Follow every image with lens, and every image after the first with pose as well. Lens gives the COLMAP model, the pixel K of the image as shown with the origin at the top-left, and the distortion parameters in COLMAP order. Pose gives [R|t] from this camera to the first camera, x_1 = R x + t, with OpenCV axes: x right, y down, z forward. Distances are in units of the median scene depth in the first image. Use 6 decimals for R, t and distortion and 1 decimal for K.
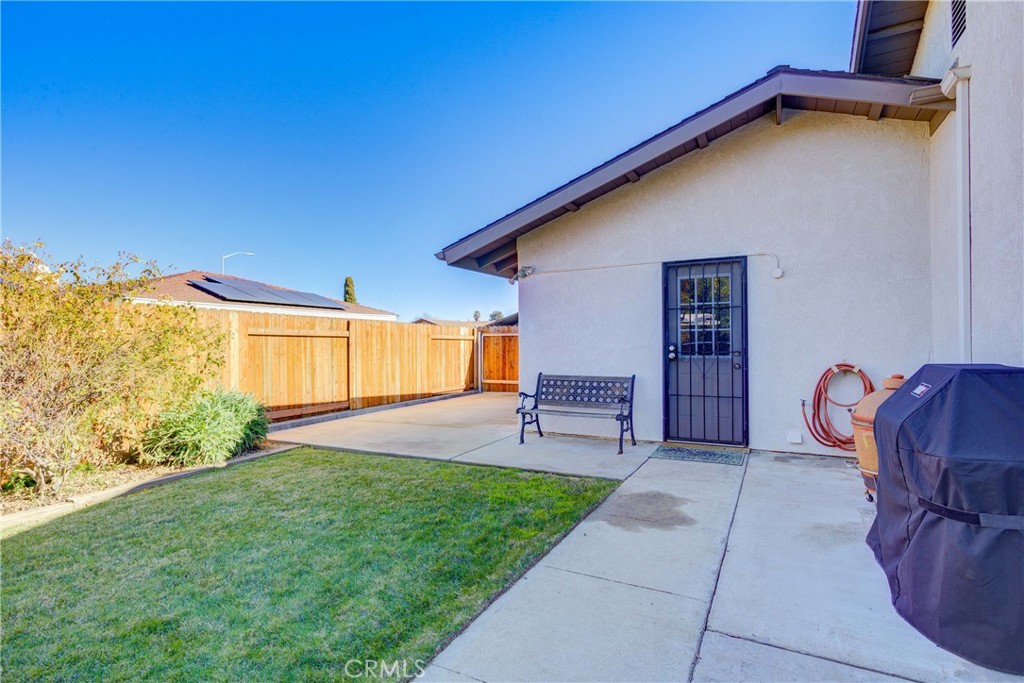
lens RADIAL K [[496.8, 0, 515.1], [0, 496.8, 348.4], [0, 0, 1]] dist [-0.000589, 0.000187]
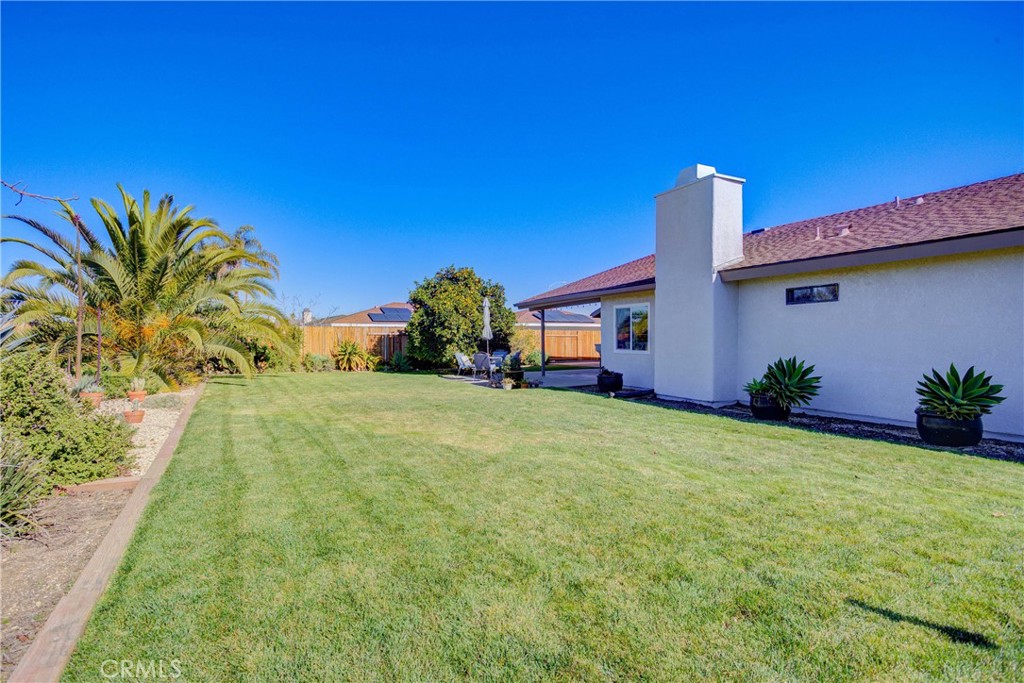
lens RADIAL K [[496.8, 0, 513.6], [0, 496.8, 340.8], [0, 0, 1]] dist [-0.000589, 0.000187]
pose [[0.824588, 0.005307, -0.565709, 1.831595], [-0.002789, 0.999982, 0.005316, -0.018230], [0.565727, -0.002806, 0.824588, -2.950390]]
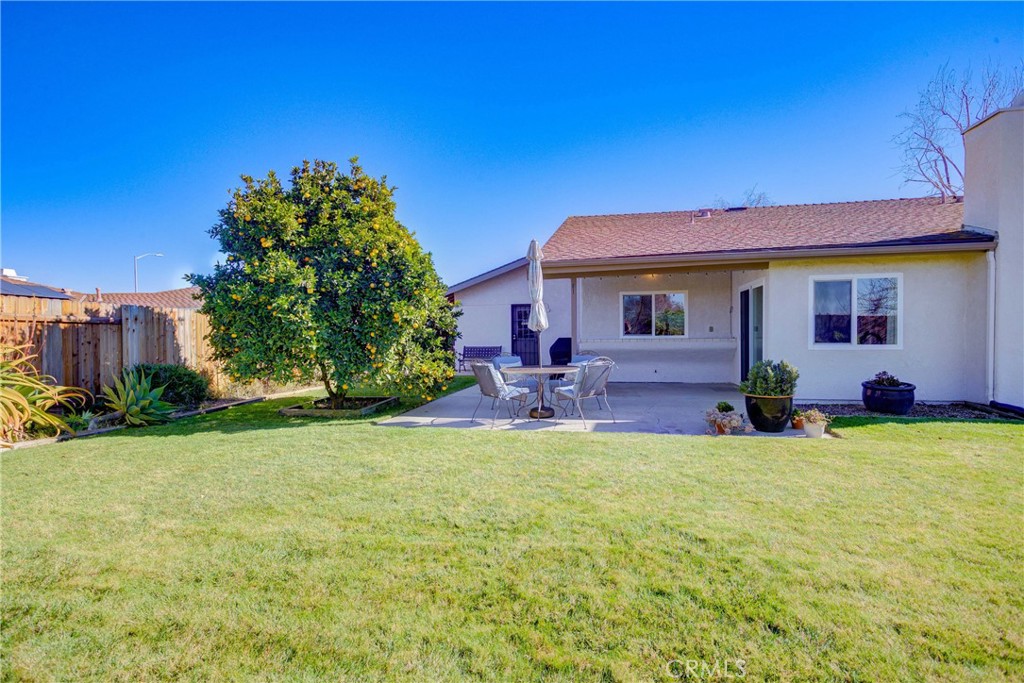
lens RADIAL K [[496.8, 0, 507.2], [0, 496.8, 340.6], [0, 0, 1]] dist [-0.000589, 0.000187]
pose [[0.959762, -0.004004, 0.280787, -0.560017], [0.002685, 0.999983, 0.005082, 0.014155], [-0.280803, -0.004124, 0.959757, -1.838597]]
